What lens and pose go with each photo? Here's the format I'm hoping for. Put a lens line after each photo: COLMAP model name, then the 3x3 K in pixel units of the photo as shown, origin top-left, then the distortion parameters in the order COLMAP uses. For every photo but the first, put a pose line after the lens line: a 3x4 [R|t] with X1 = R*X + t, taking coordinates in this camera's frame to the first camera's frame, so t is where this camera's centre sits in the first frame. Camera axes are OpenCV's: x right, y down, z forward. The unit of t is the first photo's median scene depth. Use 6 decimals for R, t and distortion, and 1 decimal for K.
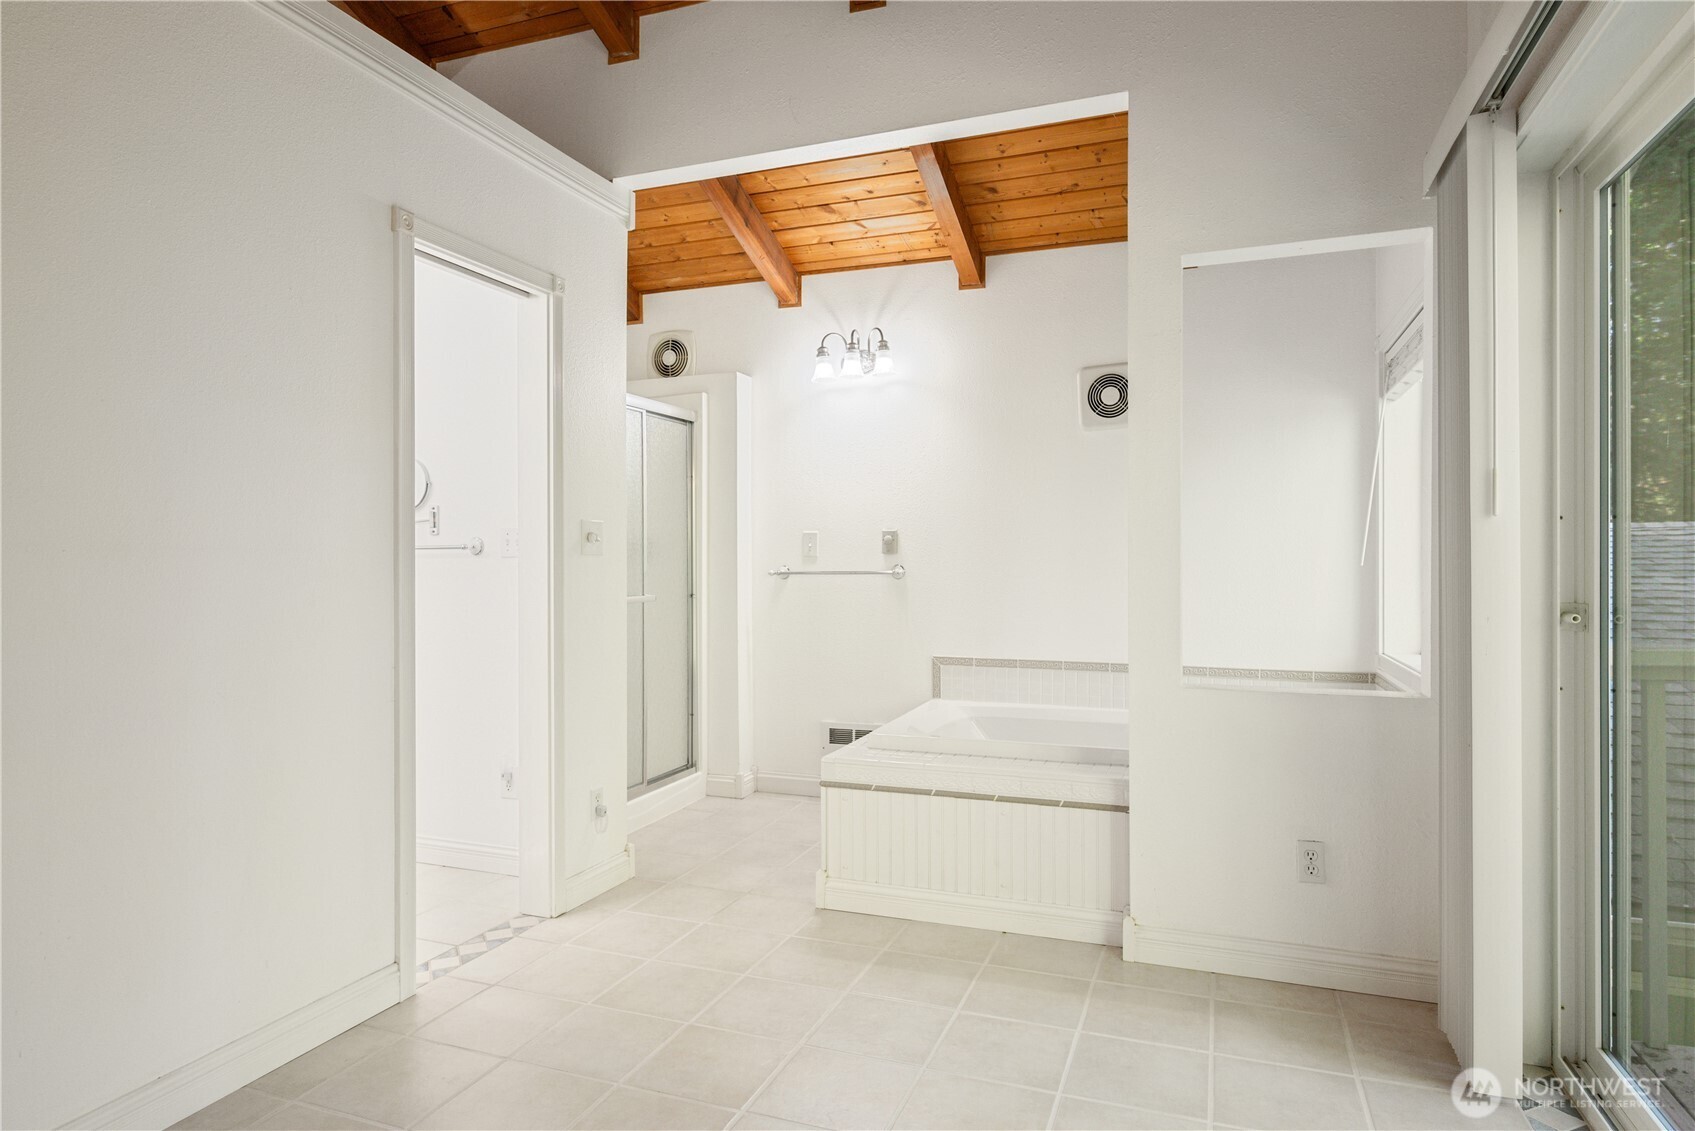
lens RADIAL K [[972.3, 0, 847.5], [0, 972.3, 565.5], [0, 0, 1]] dist [0.000813, -0.000016]
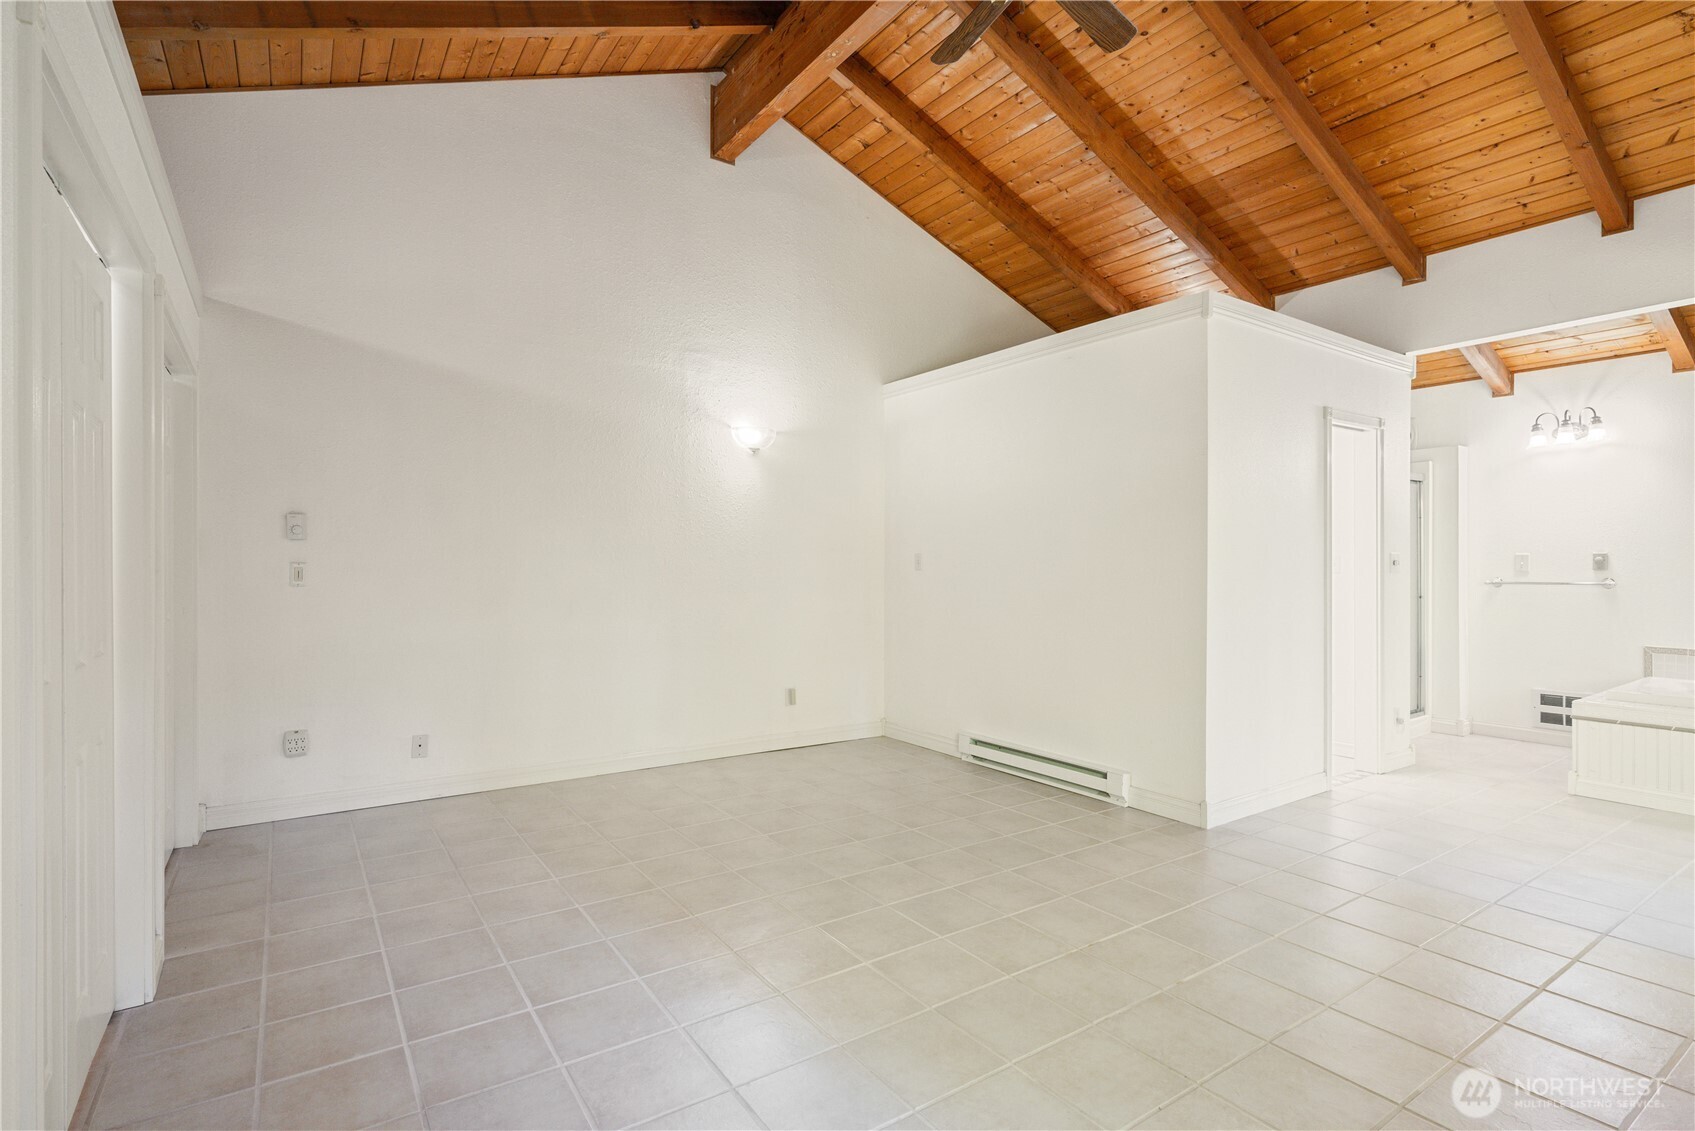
lens RADIAL K [[816.3, 0, 847.5], [0, 816.3, 565.5], [0, 0, 1]] dist [-0.001284, -0.000737]
pose [[0.817142, 0.002121, -0.576432, -0.164133], [-0.002441, 0.999997, 0.000220, -0.016324], [0.576431, 0.001227, 0.817145, -0.561296]]
